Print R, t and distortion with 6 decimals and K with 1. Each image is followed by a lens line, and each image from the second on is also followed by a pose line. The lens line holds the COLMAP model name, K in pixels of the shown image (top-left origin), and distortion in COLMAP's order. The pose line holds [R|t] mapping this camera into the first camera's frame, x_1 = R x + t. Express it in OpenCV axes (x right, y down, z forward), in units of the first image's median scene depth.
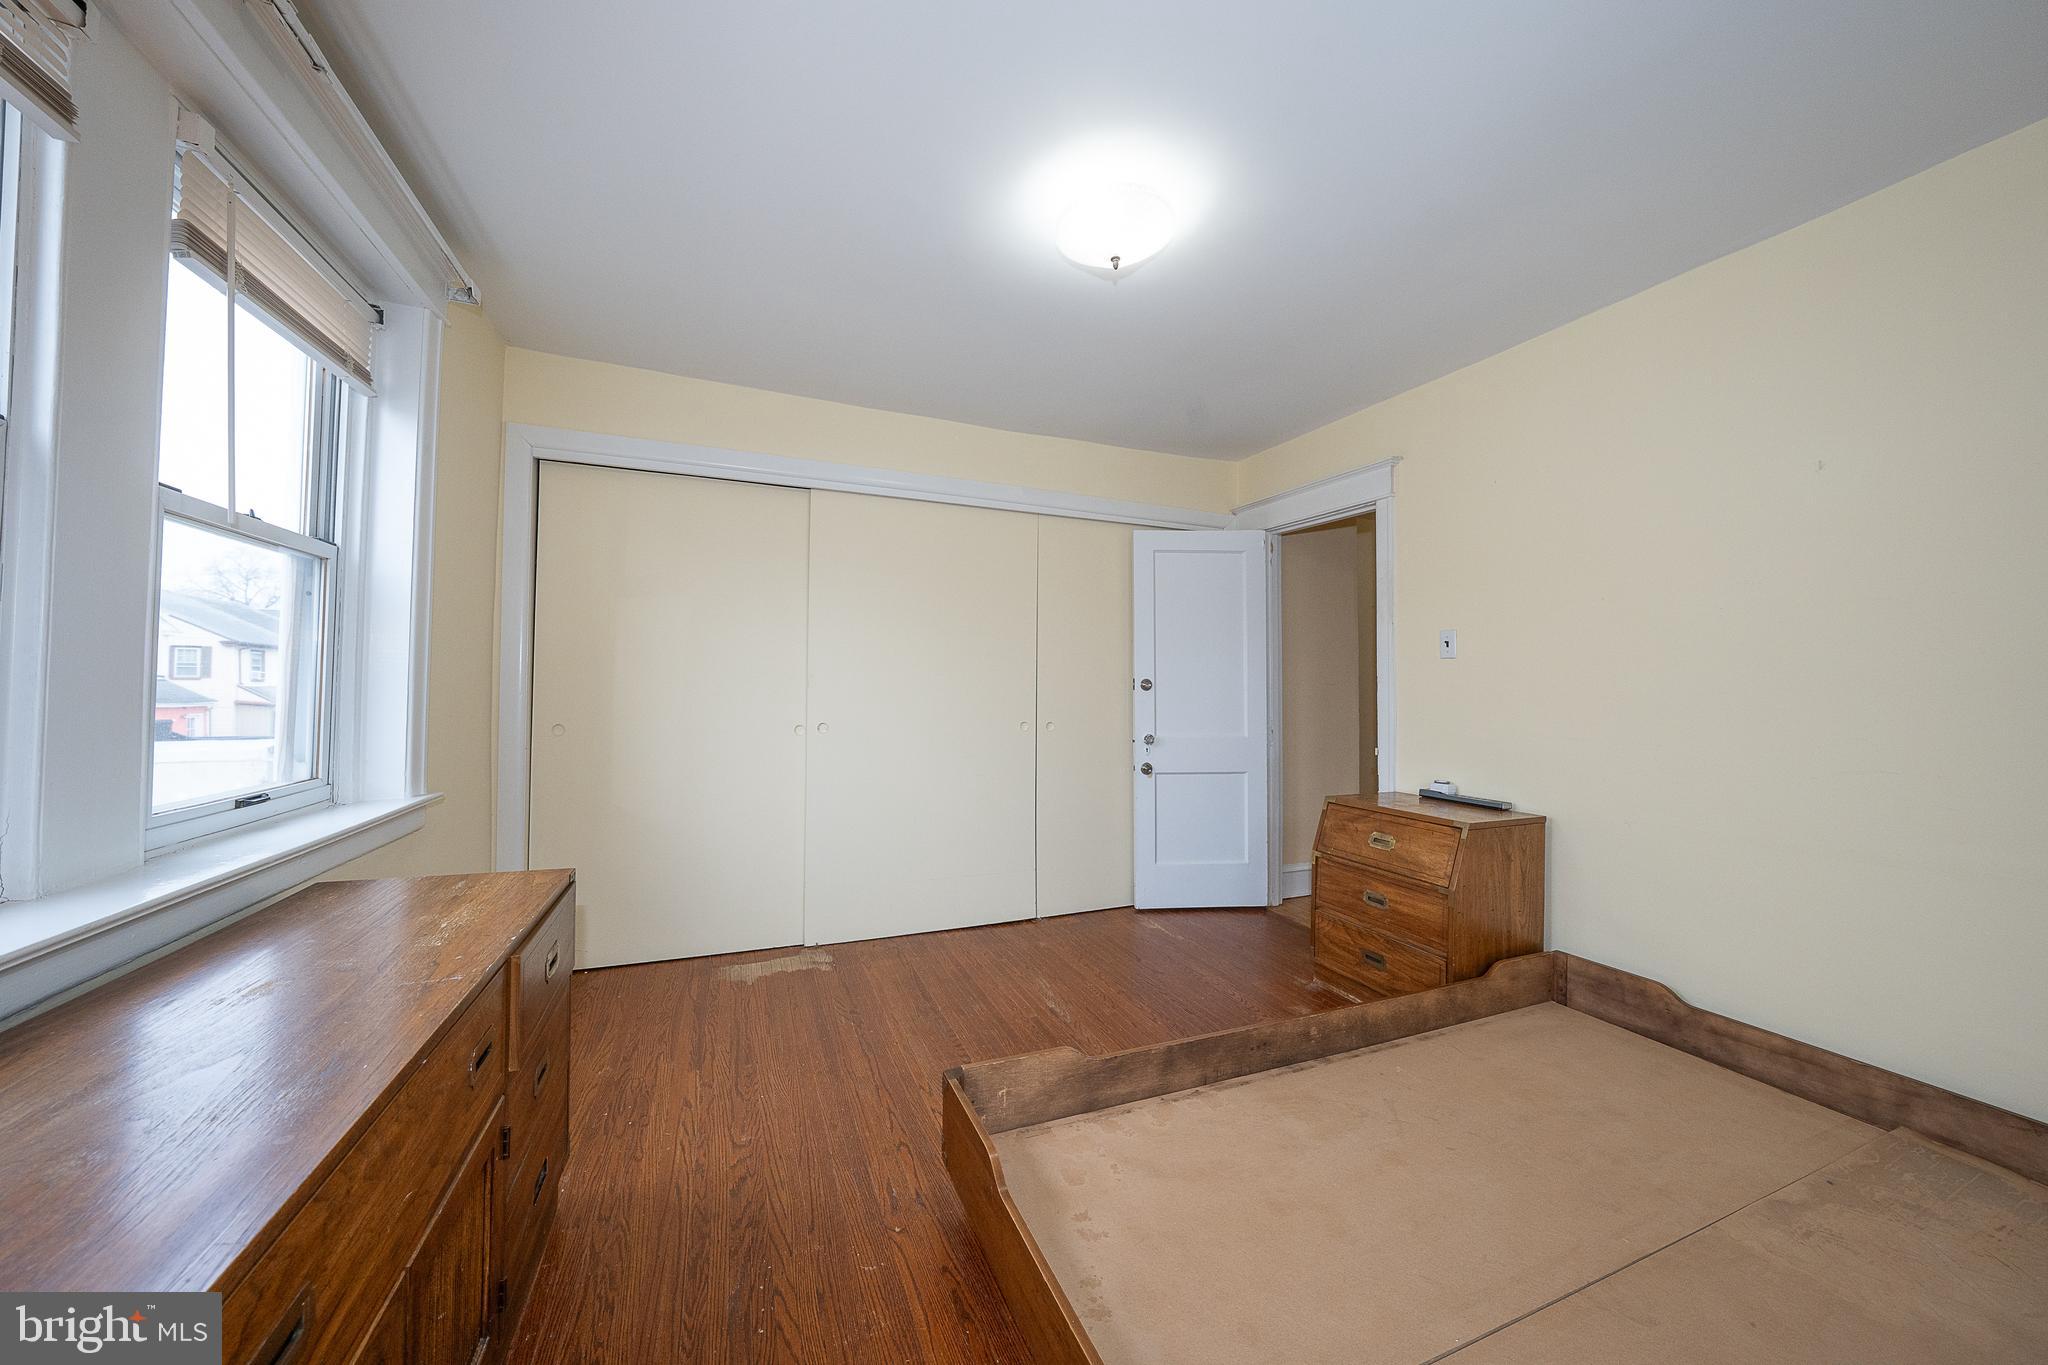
lens RADIAL K [[701.7, 0, 1024.0], [0, 701.7, 675.1], [0, 0, 1]] dist [-0.024924, 0.004418]
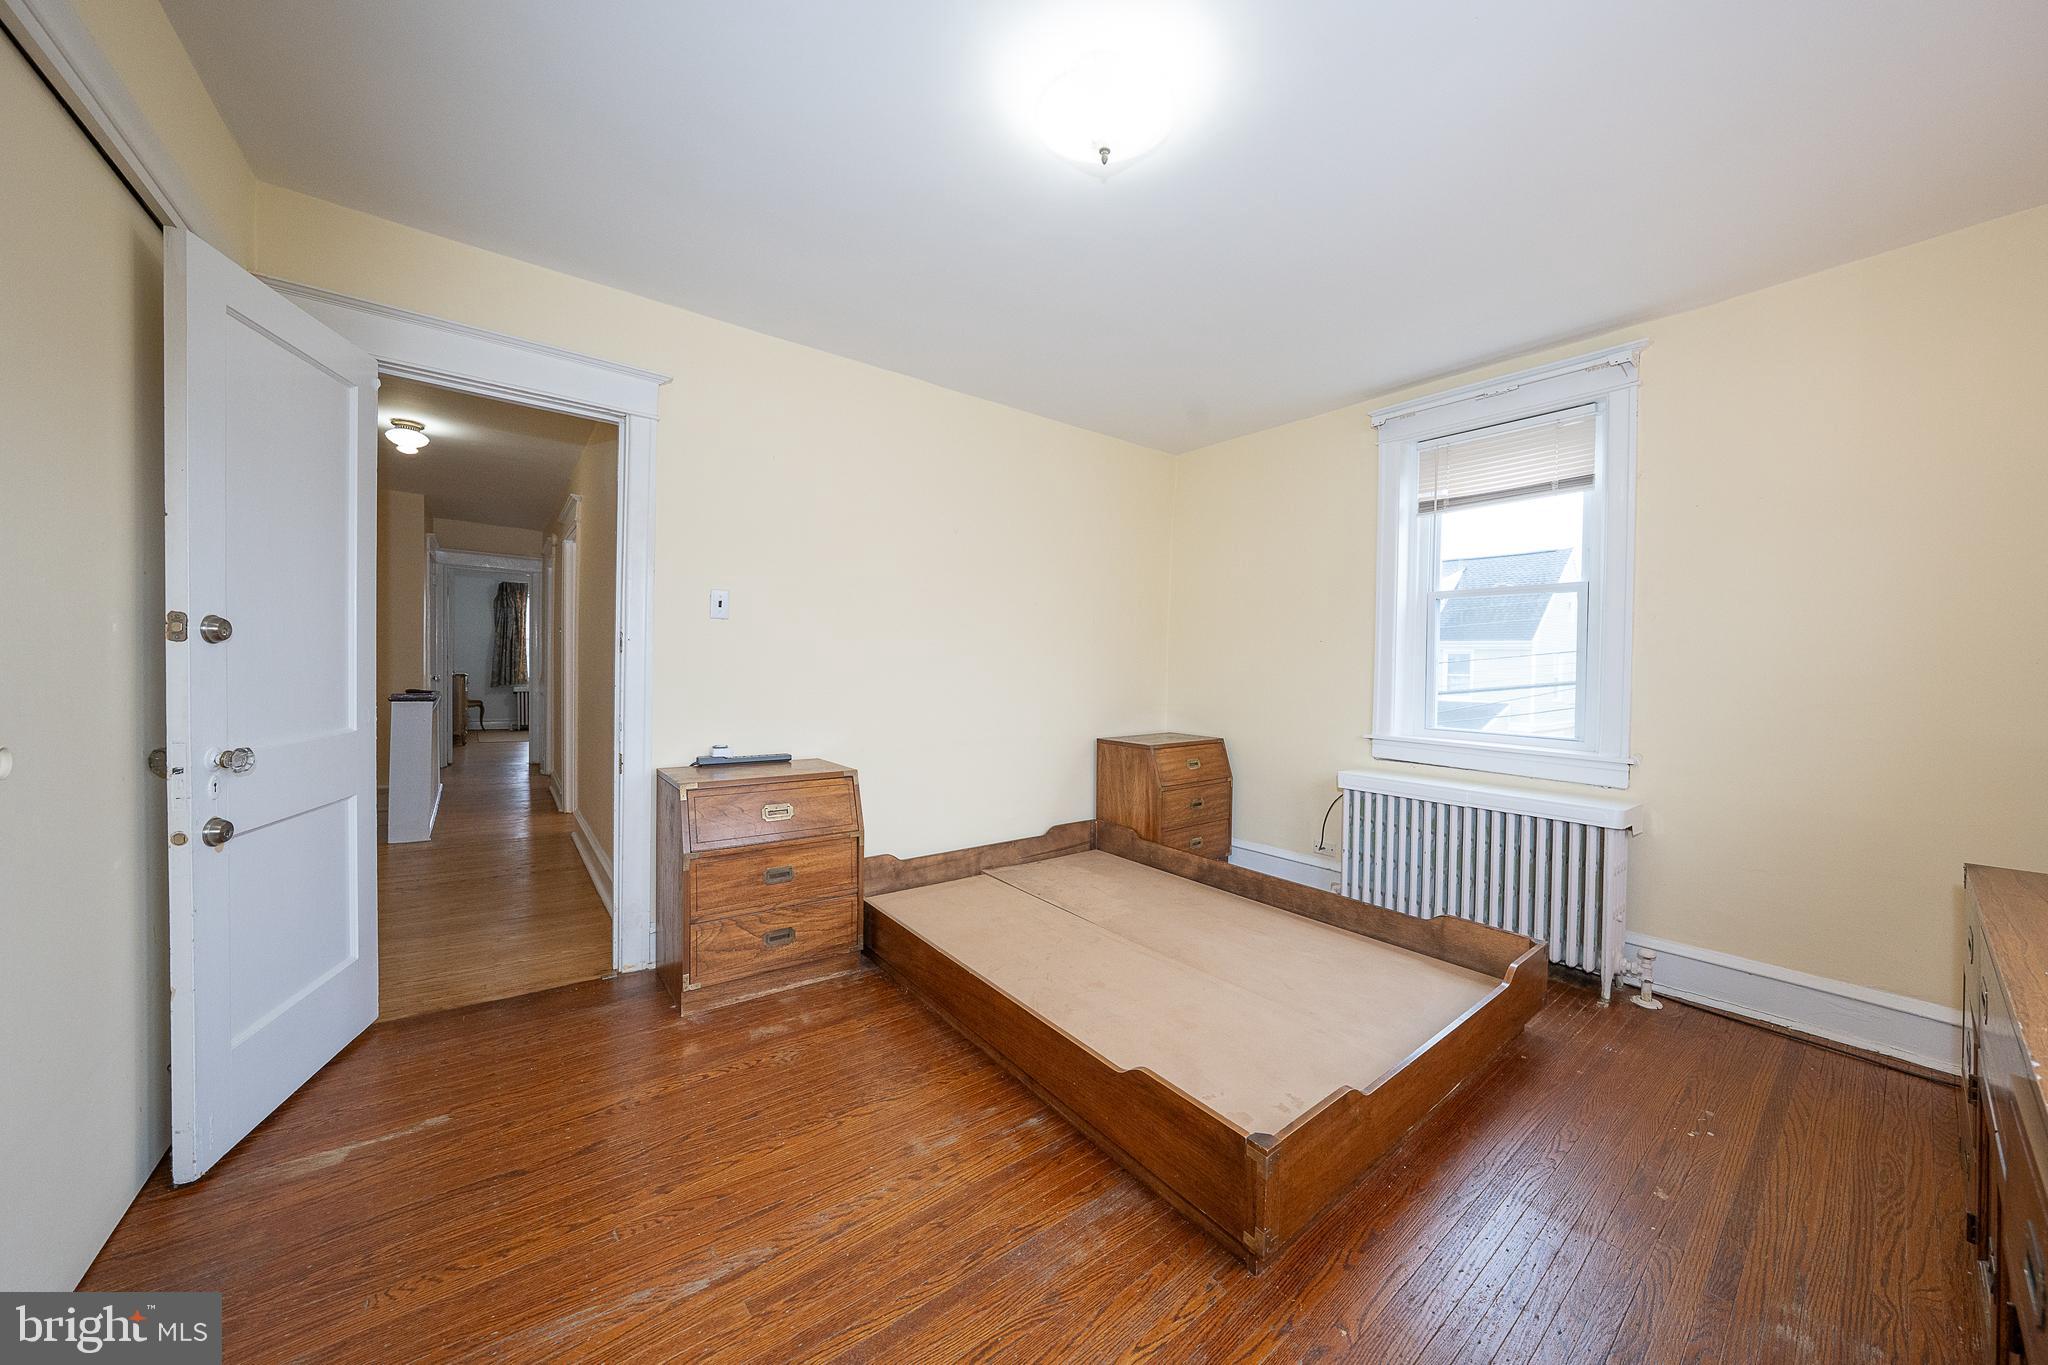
lens RADIAL K [[701.7, 0, 1028.5], [0, 701.7, 677.0], [0, 0, 1]] dist [-0.024924, 0.004418]
pose [[-0.262287, -0.031954, 0.964461, -0.467297], [-0.038013, 0.999018, 0.022762, 0.019635], [-0.964241, -0.030692, -0.263244, 0.890787]]
